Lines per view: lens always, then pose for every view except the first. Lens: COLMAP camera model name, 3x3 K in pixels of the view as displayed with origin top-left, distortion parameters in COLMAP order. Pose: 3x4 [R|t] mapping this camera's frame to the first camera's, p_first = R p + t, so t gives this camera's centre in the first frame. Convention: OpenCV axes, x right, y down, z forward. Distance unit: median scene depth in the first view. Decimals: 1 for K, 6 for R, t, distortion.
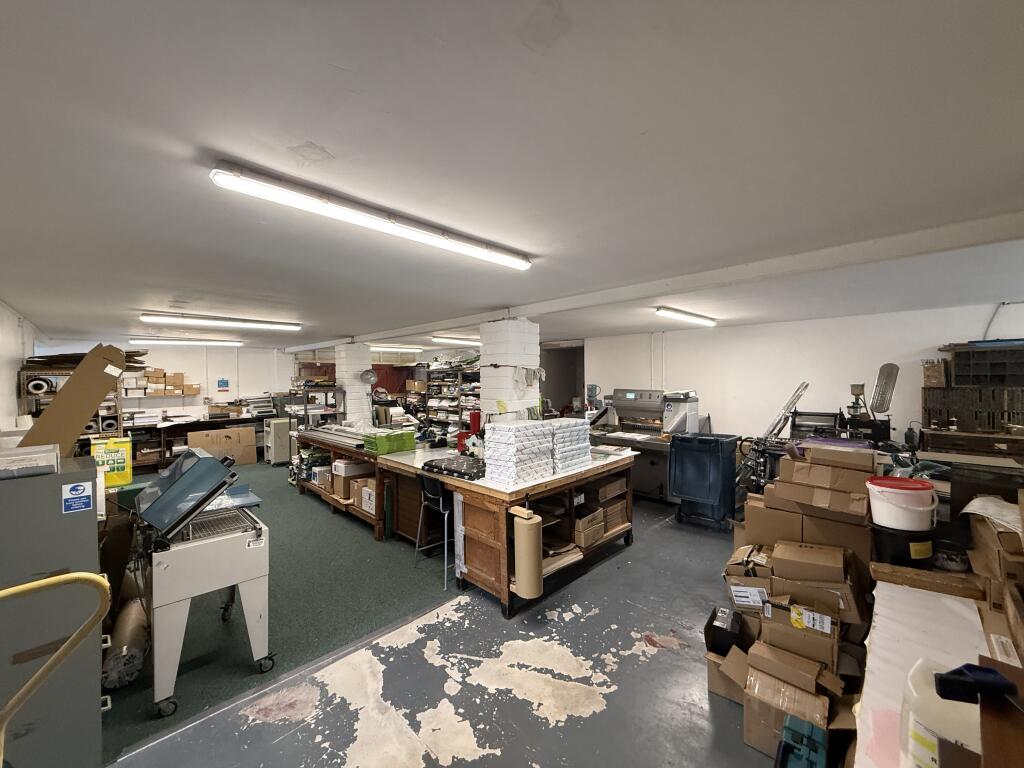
lens RADIAL K [[408.4, 0, 514.2], [0, 408.4, 380.6], [0, 0, 1]] dist [-0.000289, -0.000261]
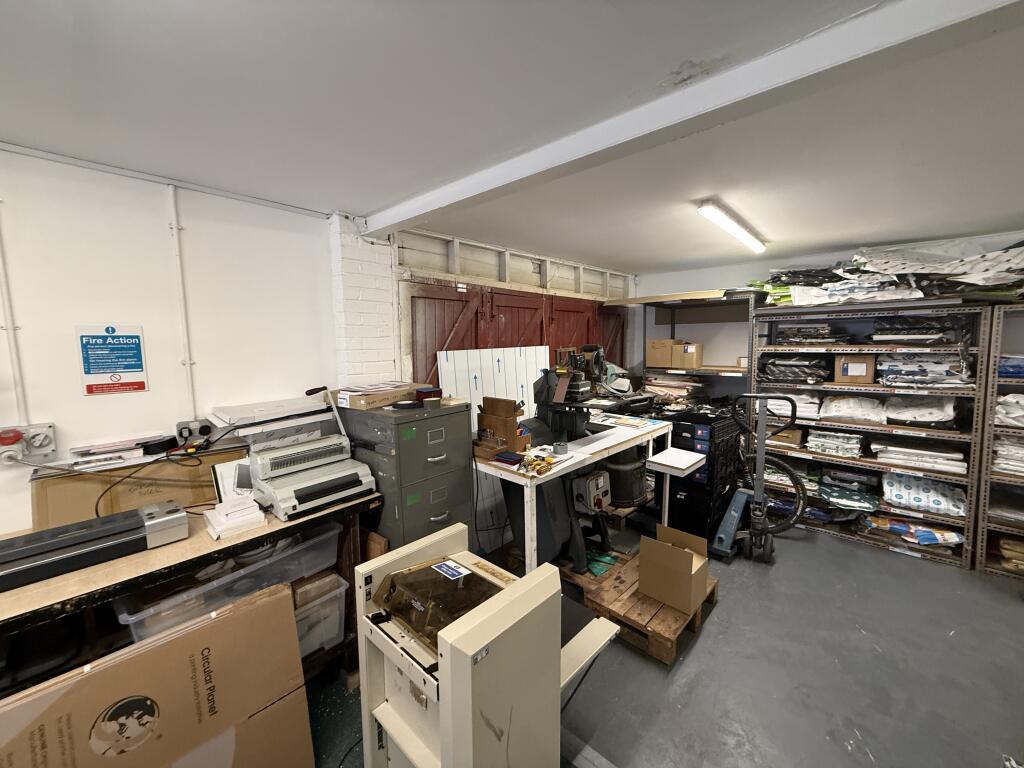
lens RADIAL K [[408.4, 0, 511.2], [0, 408.4, 381.7], [0, 0, 1]] dist [-0.000289, -0.000261]
pose [[0.999459, -0.004754, 0.032555, -0.450816], [0.001894, 0.996178, 0.087321, 0.003856], [-0.032846, -0.087212, 0.995648, 0.683645]]
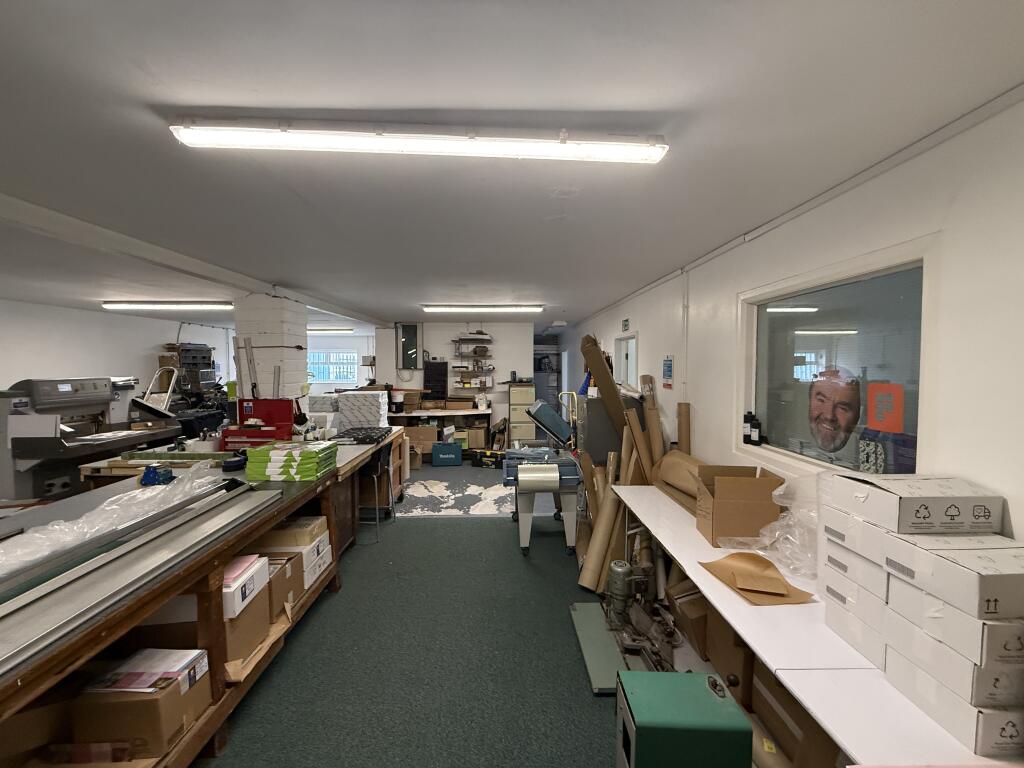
lens RADIAL K [[408.4, 0, 511.8], [0, 408.4, 384.9], [0, 0, 1]] dist [-0.000289, -0.000261]
pose [[-0.725259, -0.022127, 0.688121, -1.960863], [0.017893, 0.998540, 0.050967, 0.024991], [-0.688244, 0.049277, -0.723804, 2.463480]]
